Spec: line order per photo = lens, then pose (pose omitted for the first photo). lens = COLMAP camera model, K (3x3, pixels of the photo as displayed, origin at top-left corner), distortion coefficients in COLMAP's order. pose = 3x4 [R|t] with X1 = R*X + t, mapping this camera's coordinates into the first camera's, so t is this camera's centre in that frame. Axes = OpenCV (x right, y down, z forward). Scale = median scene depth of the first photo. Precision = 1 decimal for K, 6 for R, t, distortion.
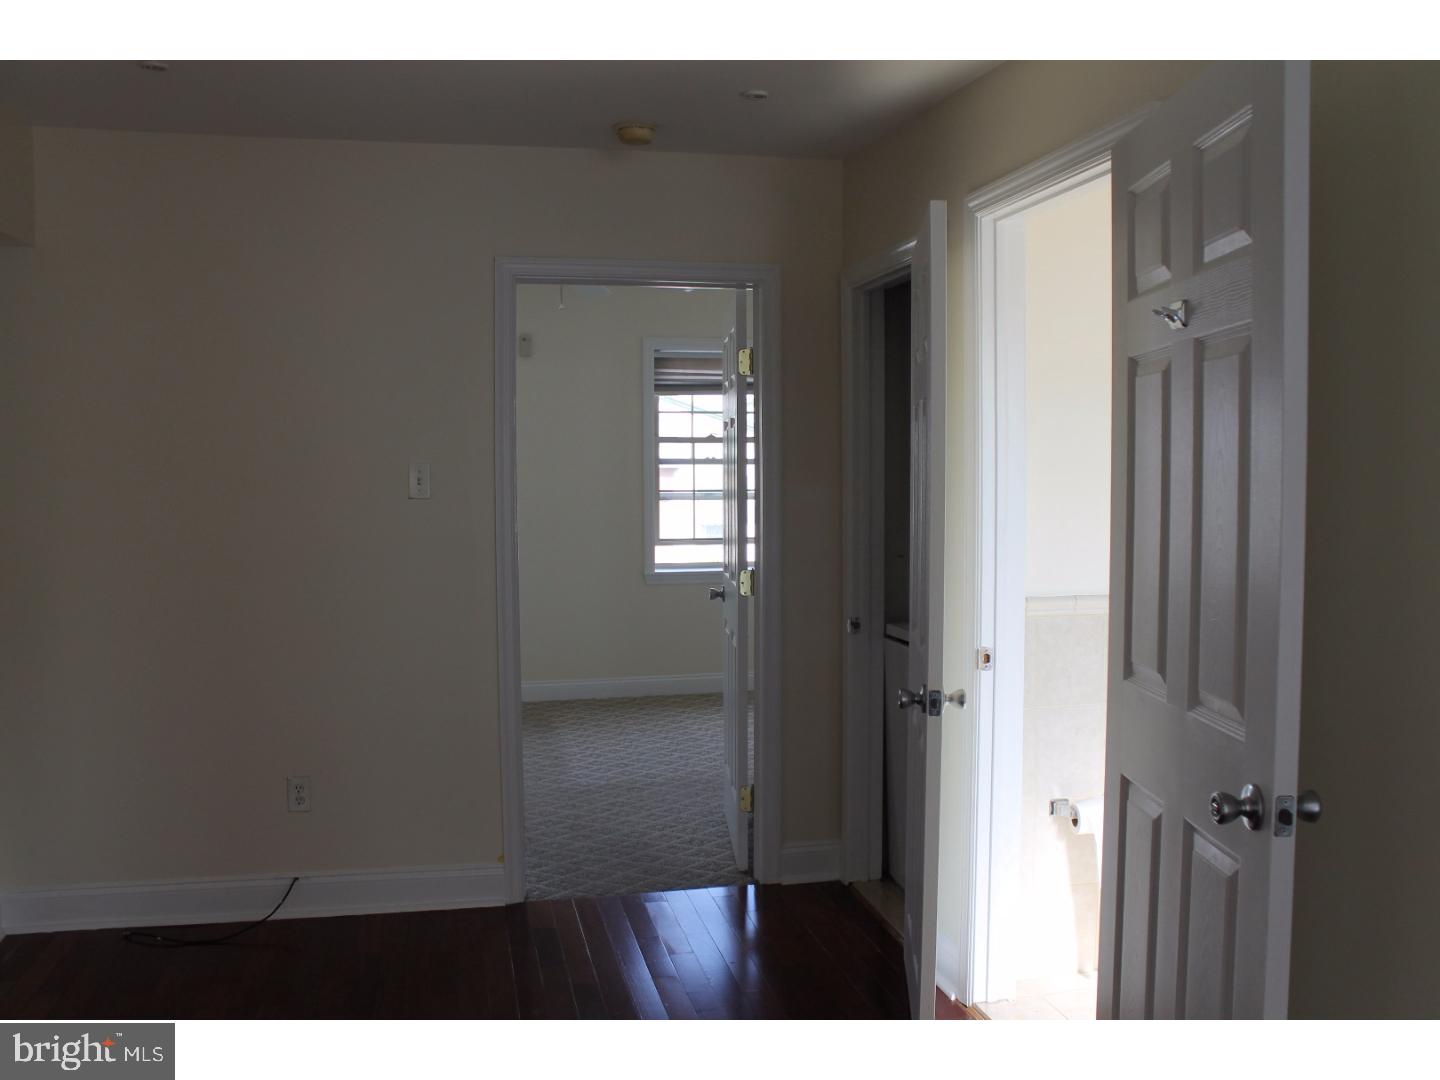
lens RADIAL K [[1258.6, 0, 741.6], [0, 1258.6, 538.4], [0, 0, 1]] dist [-0.154157, 0.140035]
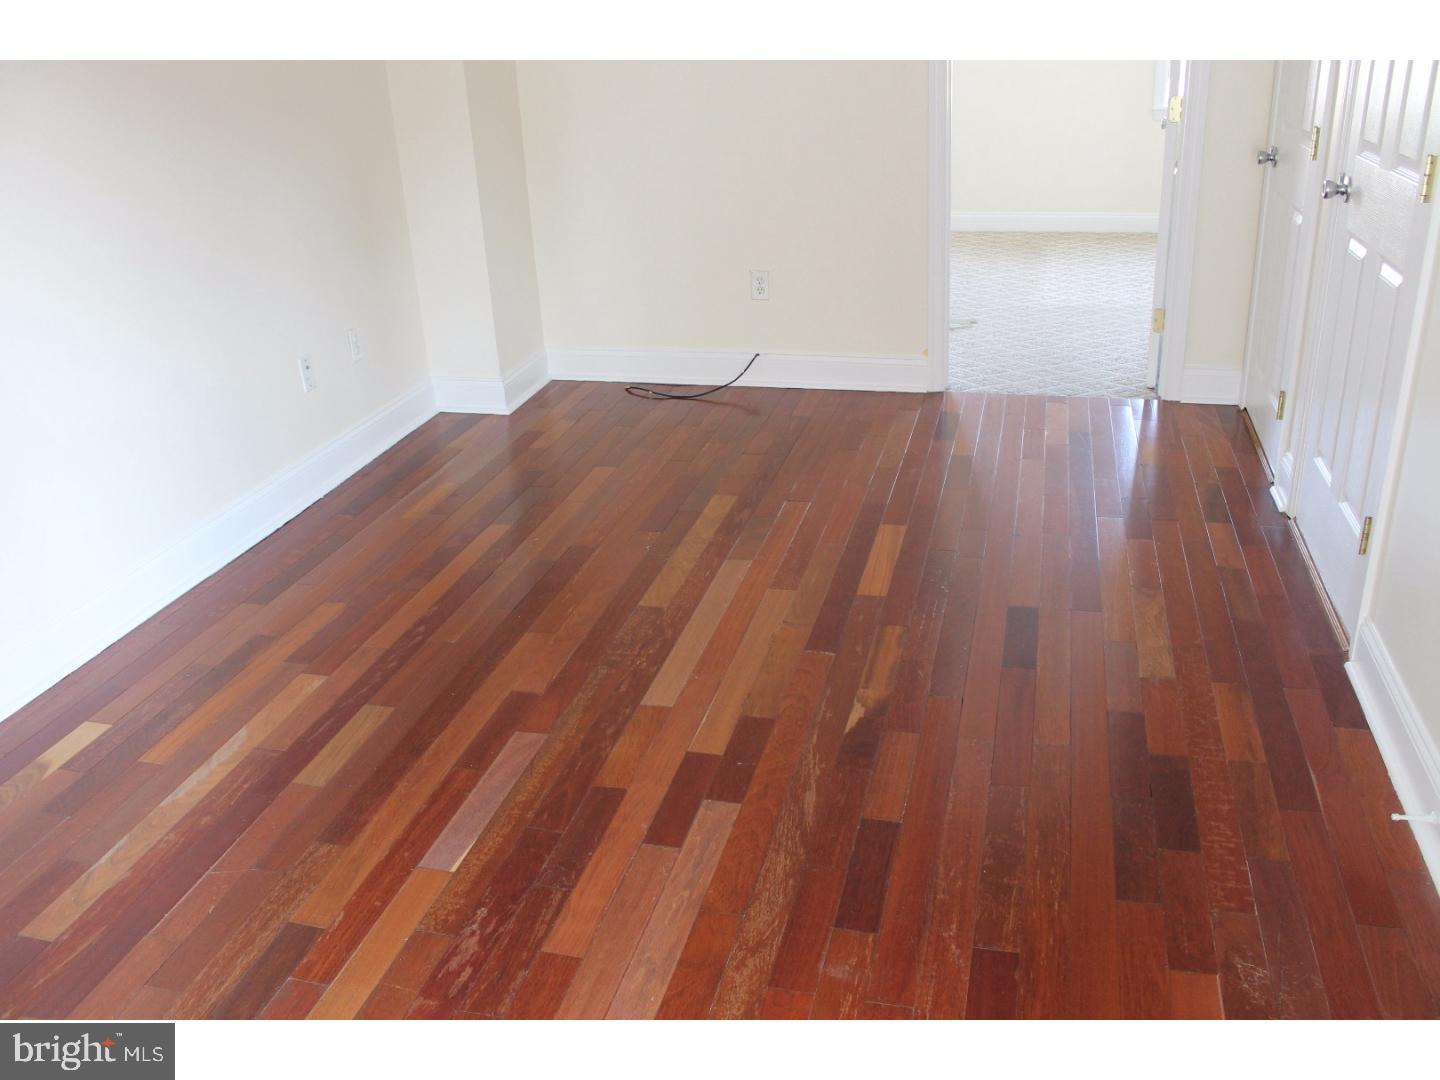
lens RADIAL K [[1220.1, 0, 743.9], [0, 1220.1, 537.8], [0, 0, 1]] dist [-0.157946, 0.130592]
pose [[0.890790, 0.149600, -0.429085, 0.161290], [0.014157, 0.934661, 0.355259, 0.016081], [0.454196, -0.322536, 0.830468, -0.067957]]
